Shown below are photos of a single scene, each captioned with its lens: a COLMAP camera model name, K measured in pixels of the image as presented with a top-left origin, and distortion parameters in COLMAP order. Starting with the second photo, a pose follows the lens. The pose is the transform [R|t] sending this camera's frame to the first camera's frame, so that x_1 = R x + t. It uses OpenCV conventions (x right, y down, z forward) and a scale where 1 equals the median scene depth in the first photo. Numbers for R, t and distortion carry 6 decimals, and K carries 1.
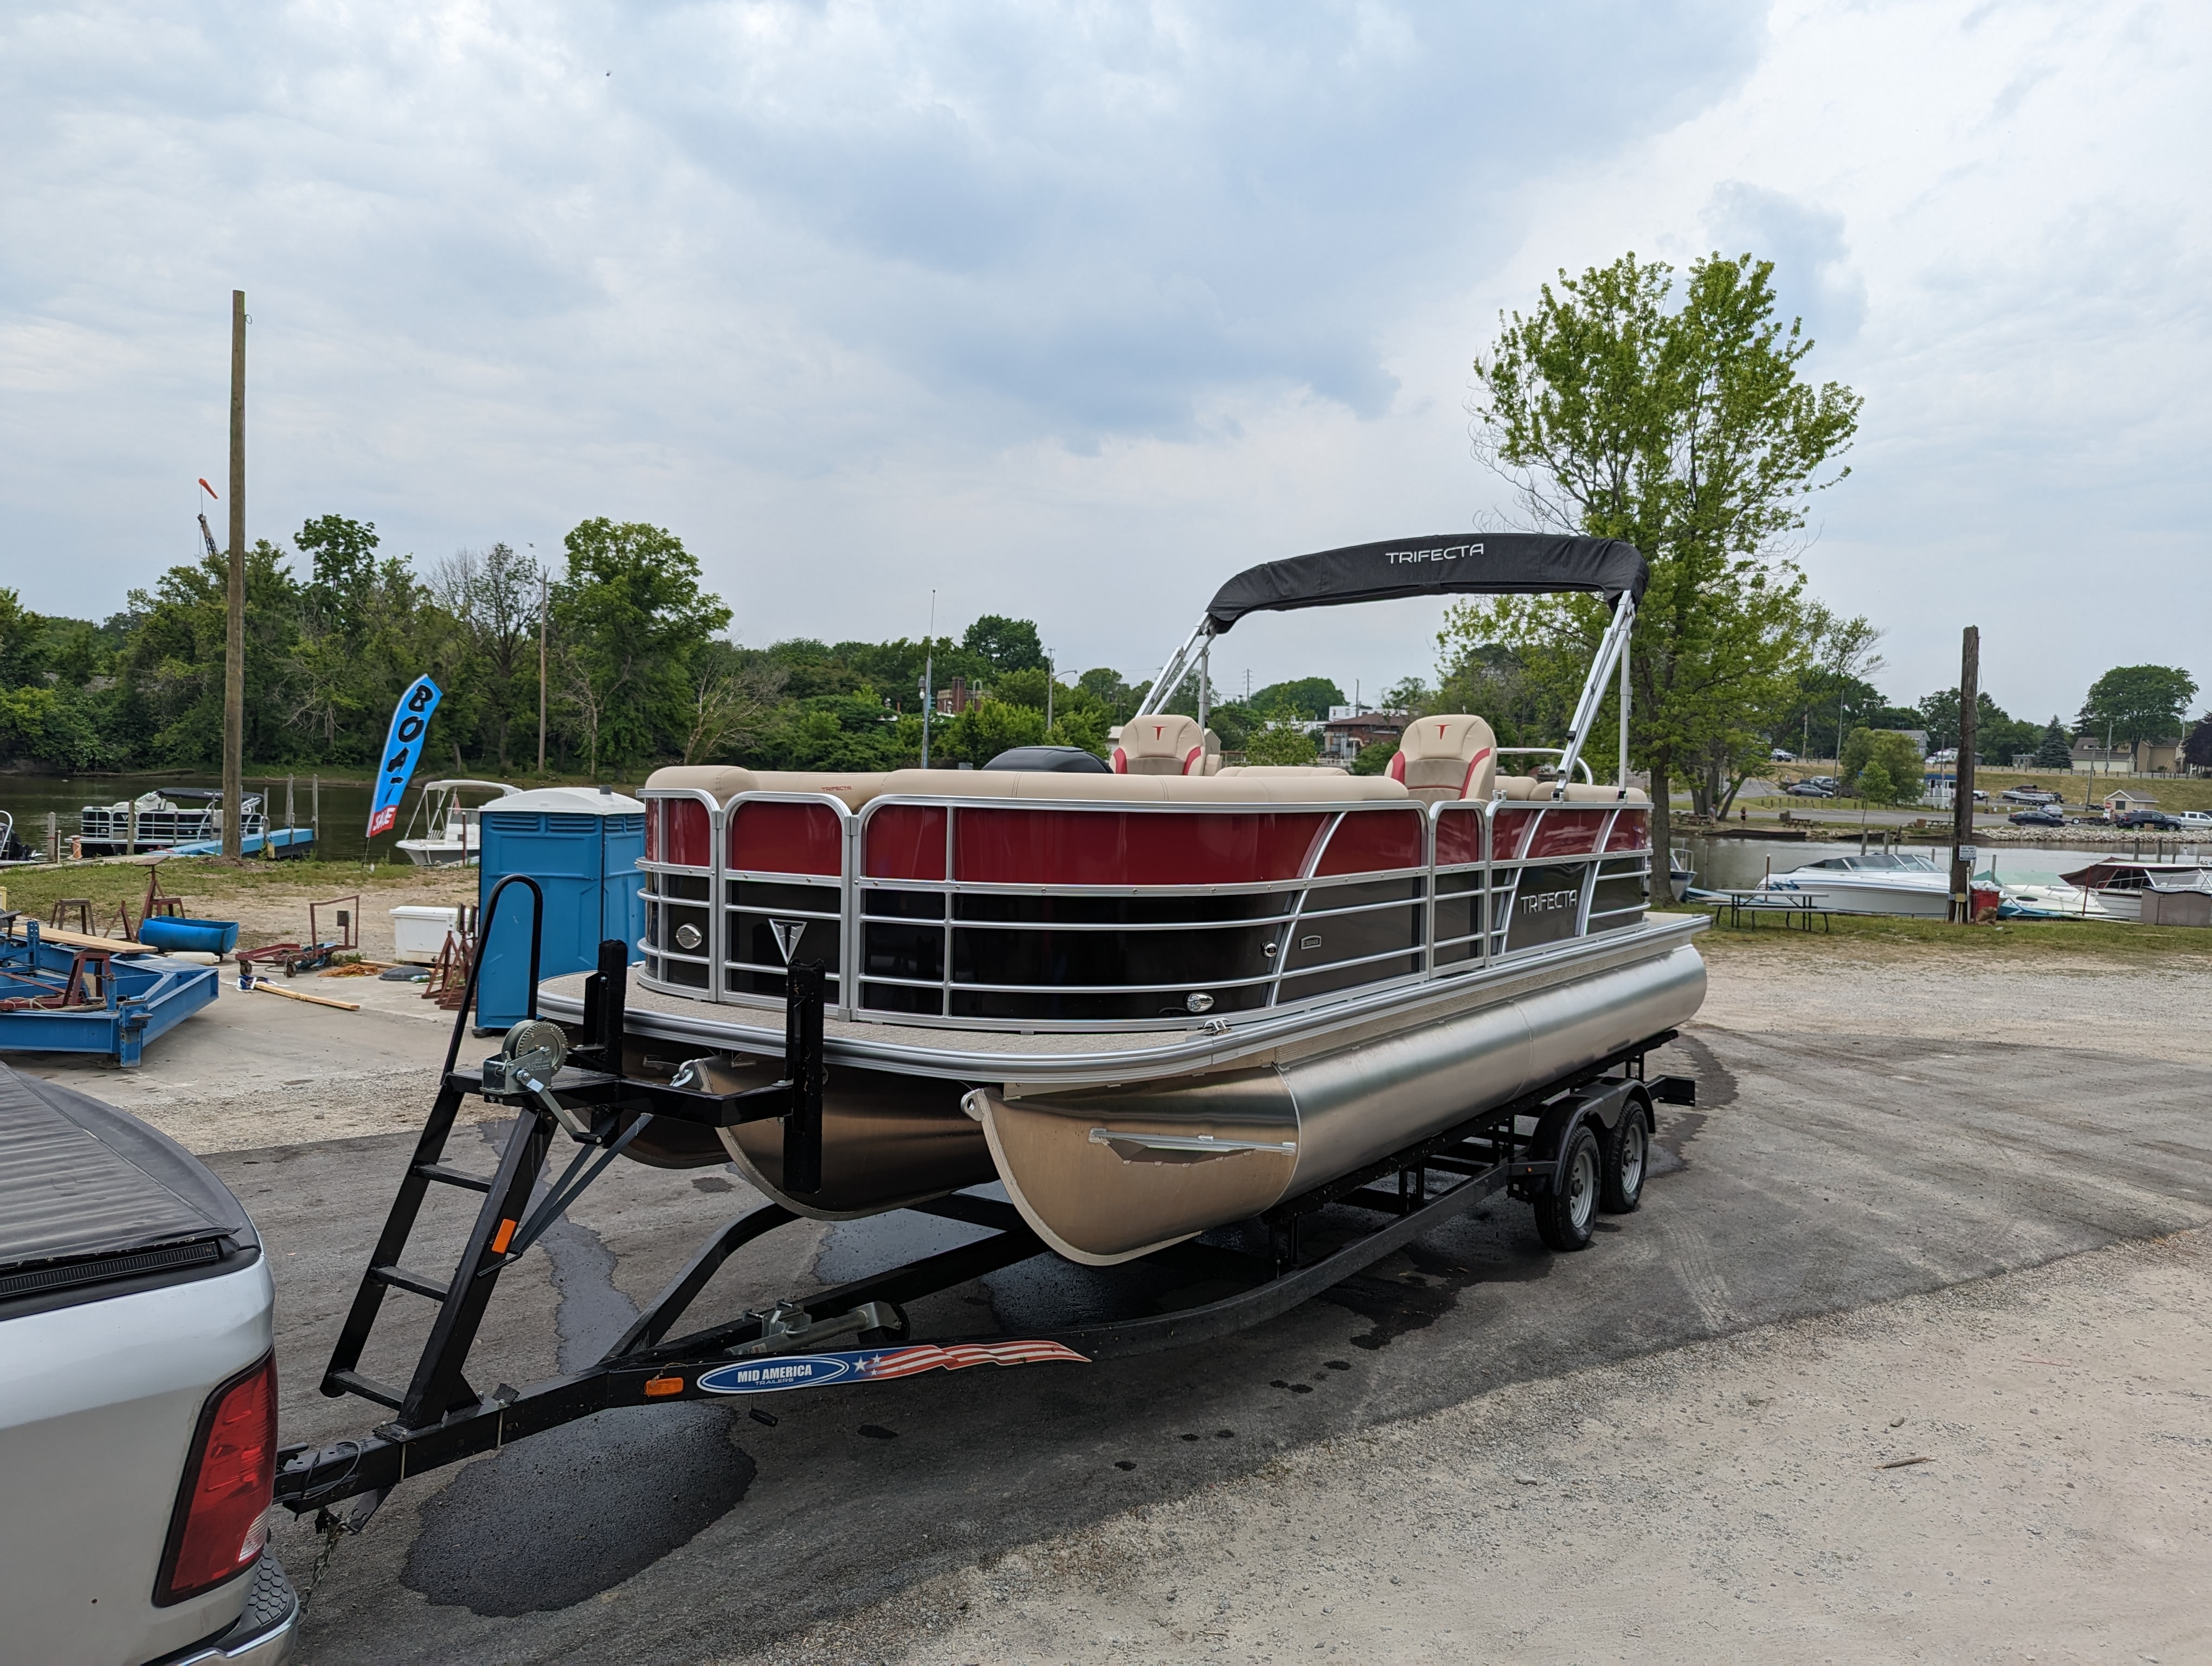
lens RADIAL K [[1562.7, 0, 1088.3], [0, 1562.7, 814.0], [0, 0, 1]] dist [0.061846, -0.051903]
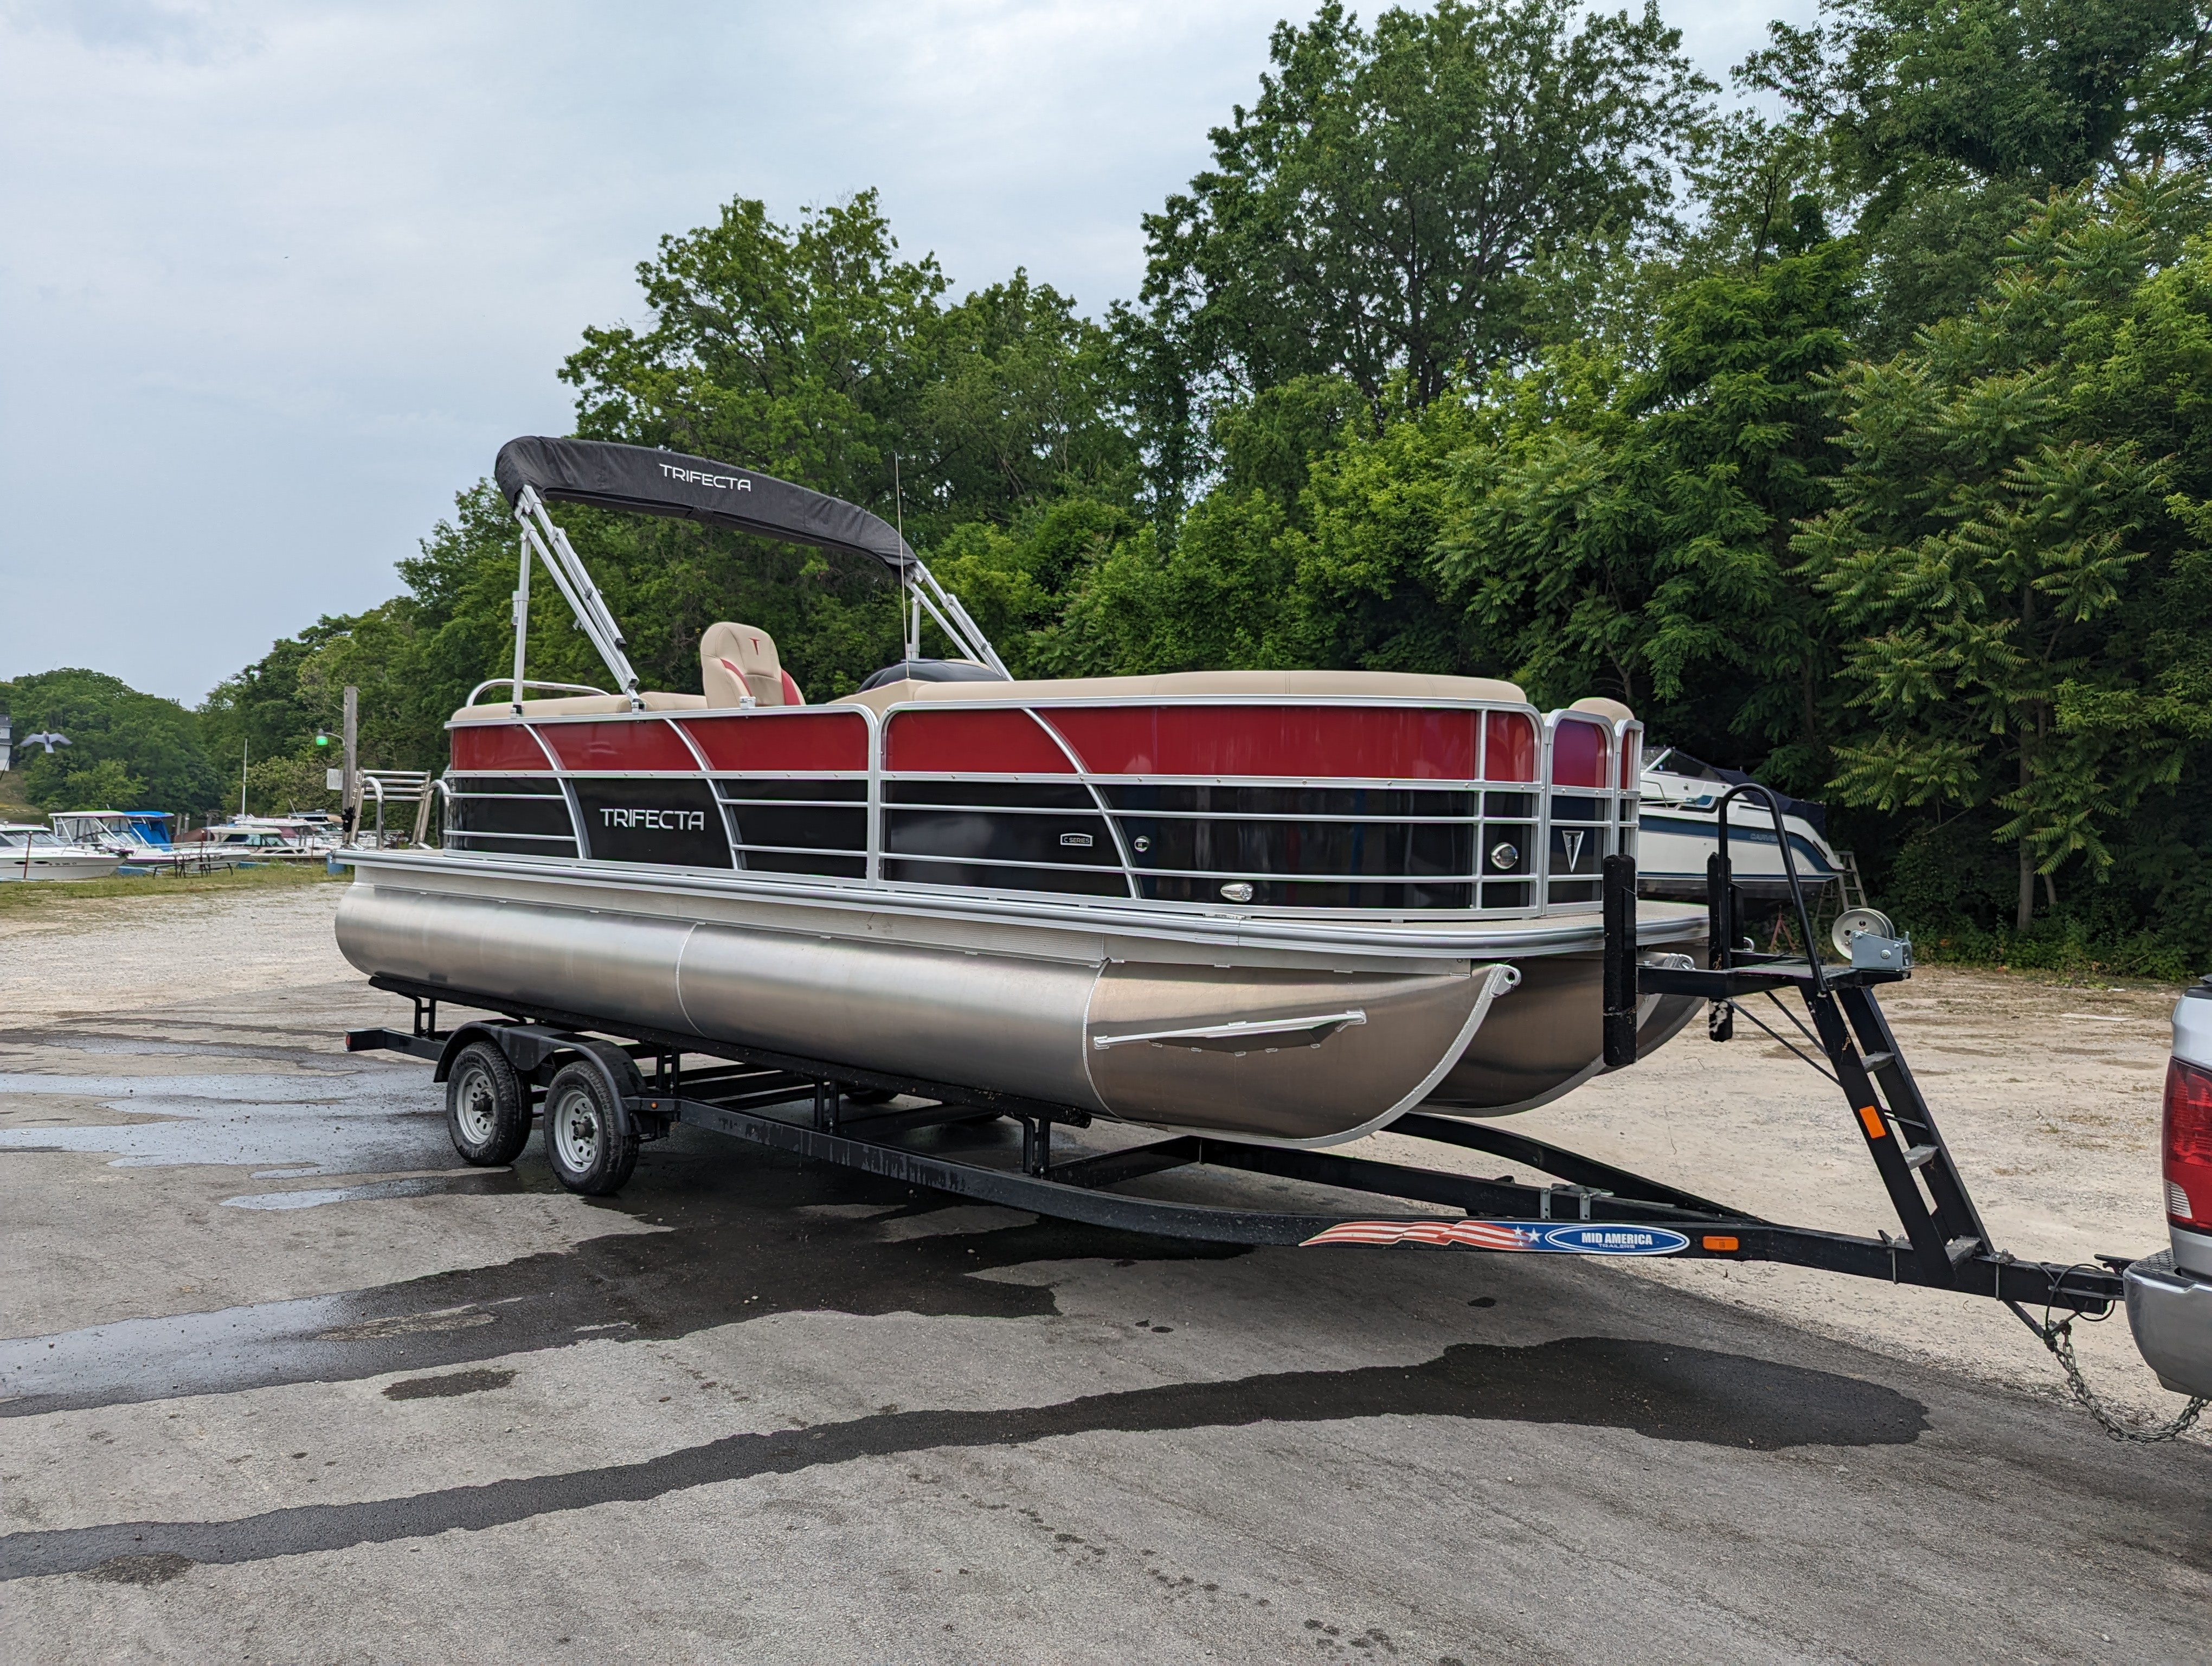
lens RADIAL K [[1562.7, 0, 1110.3], [0, 1562.7, 813.9], [0, 0, 1]] dist [0.061846, -0.051903]
pose [[0.112046, -0.018135, 0.993537, -0.677487], [-0.002814, 0.999824, 0.018567, 0.019150], [-0.993699, -0.004876, 0.111976, 0.621535]]
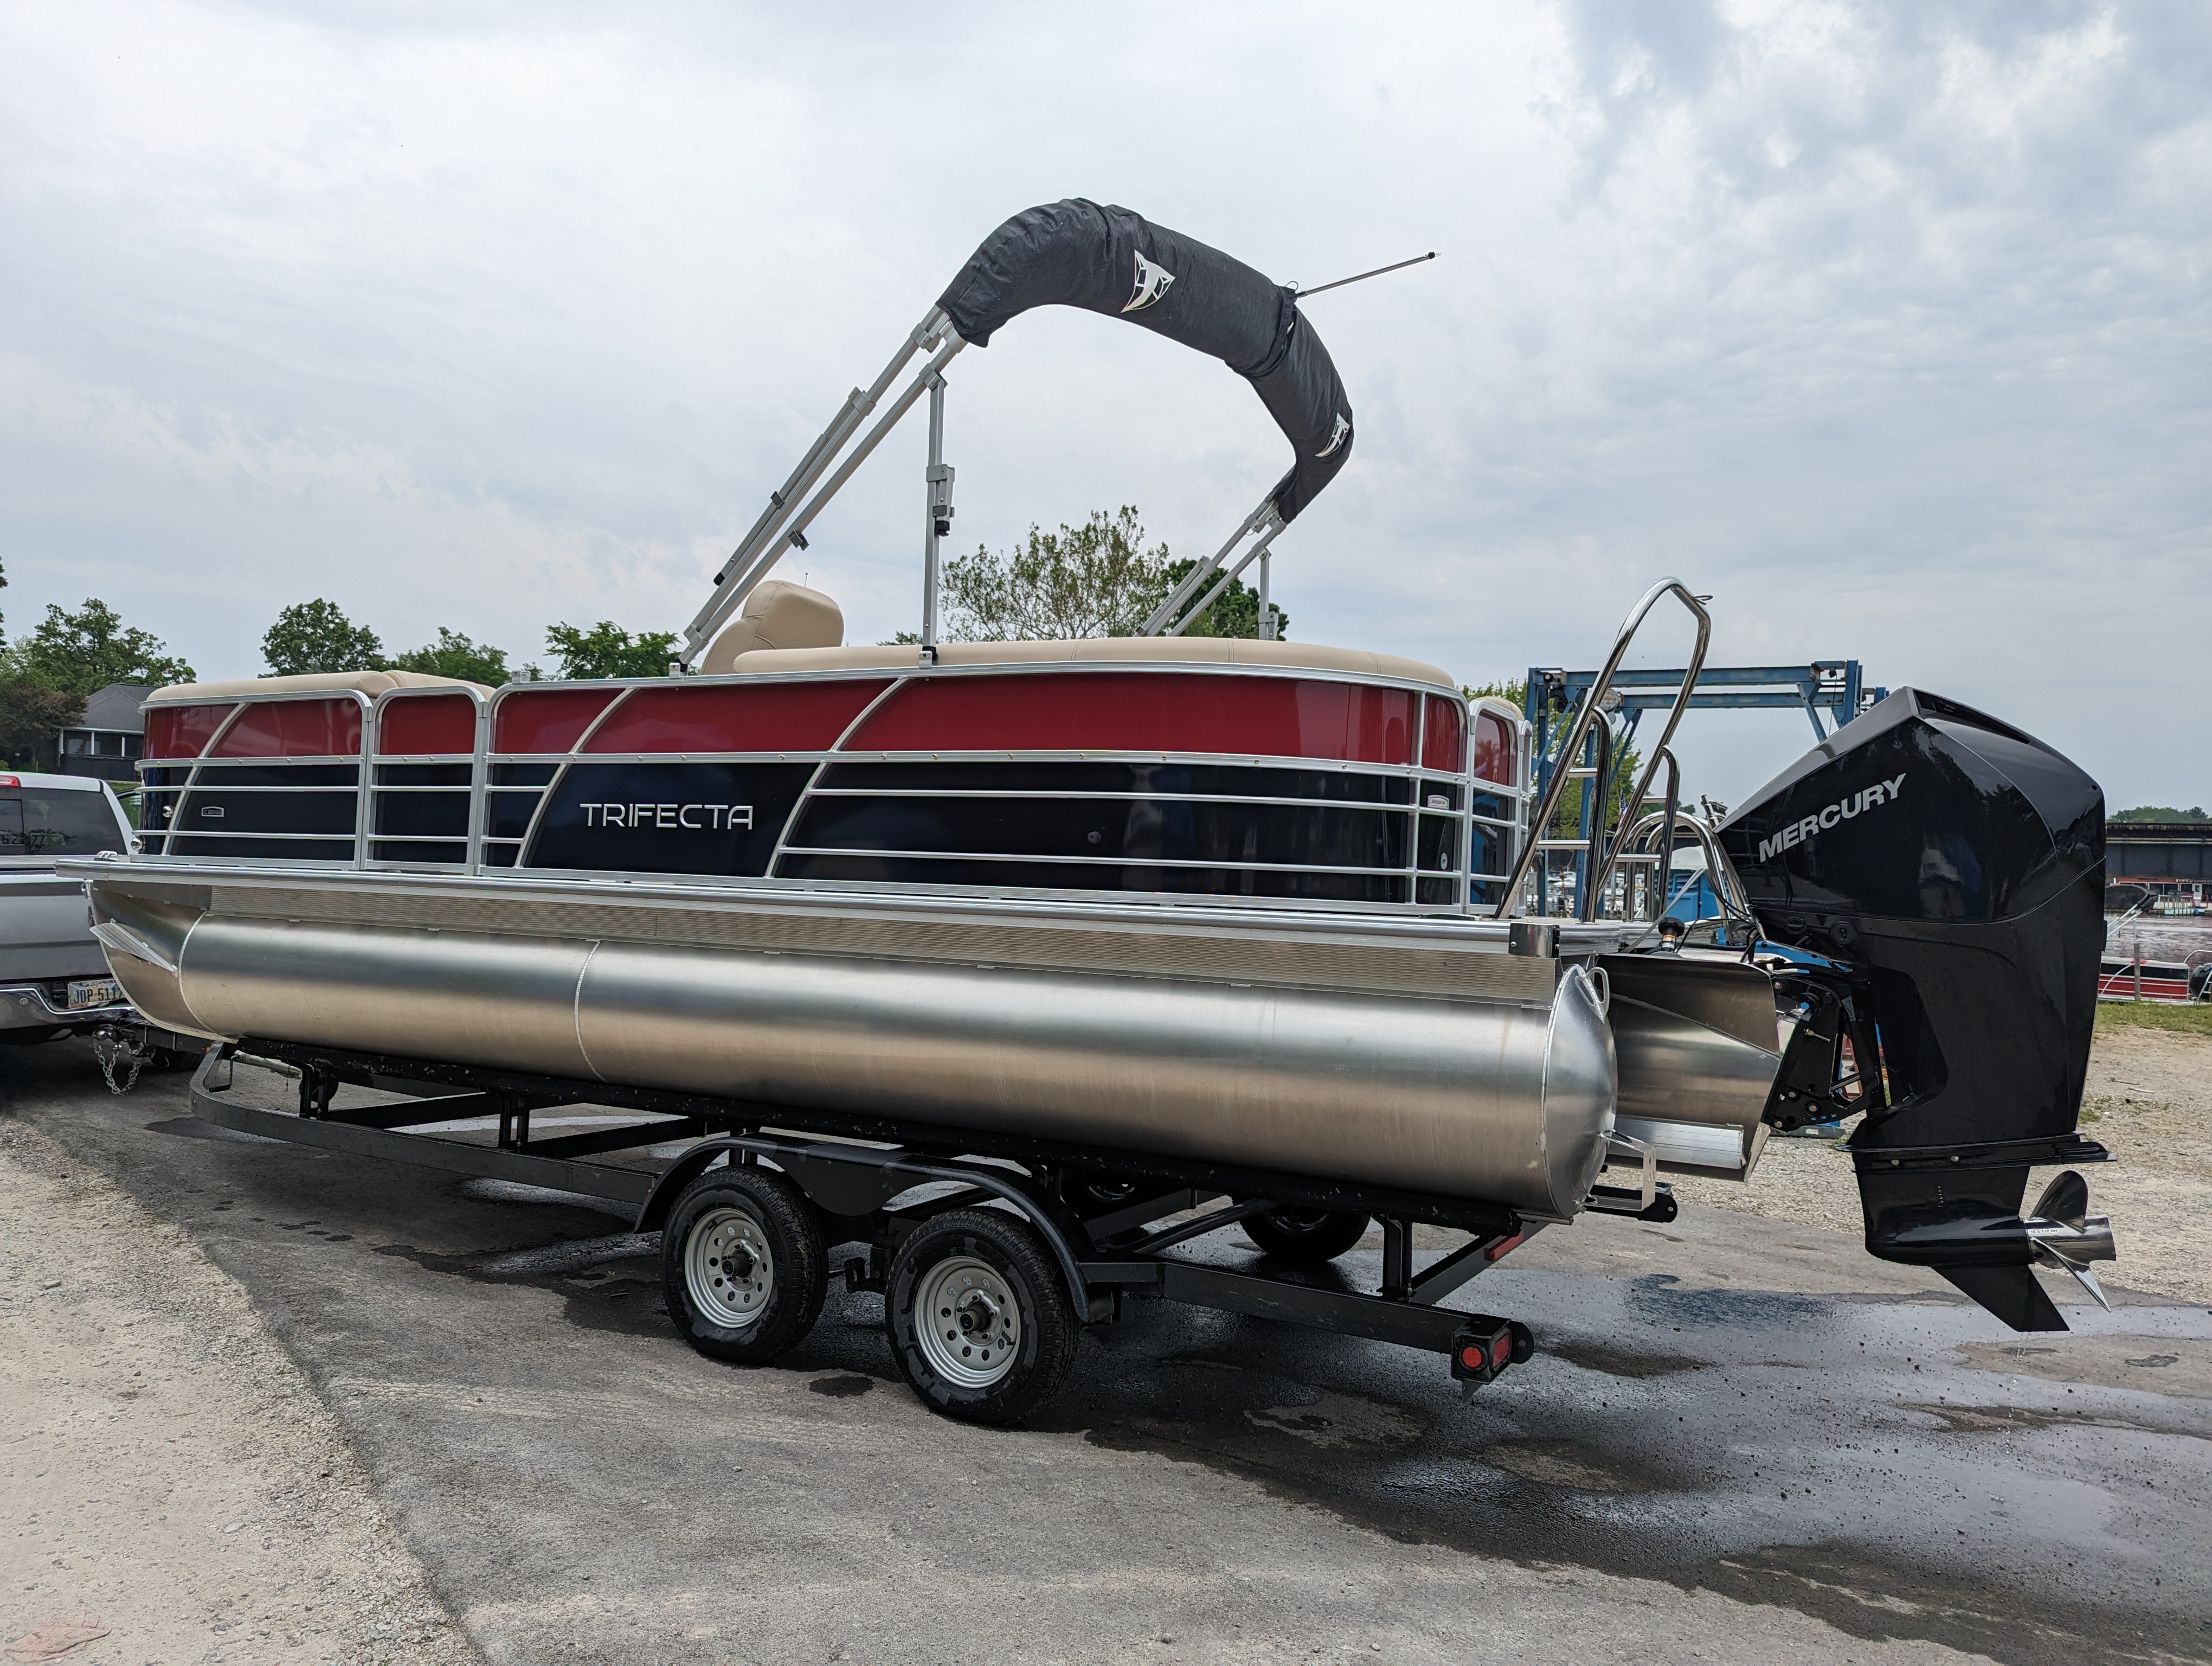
lens RADIAL K [[1562.7, 0, 1097.1], [0, 1562.7, 824.8], [0, 0, 1]] dist [0.061846, -0.051903]
pose [[0.077424, -0.053891, -0.995541, 0.778525], [-0.053208, 0.996892, -0.058102, 0.069203], [0.995577, 0.057469, 0.074316, 0.870761]]
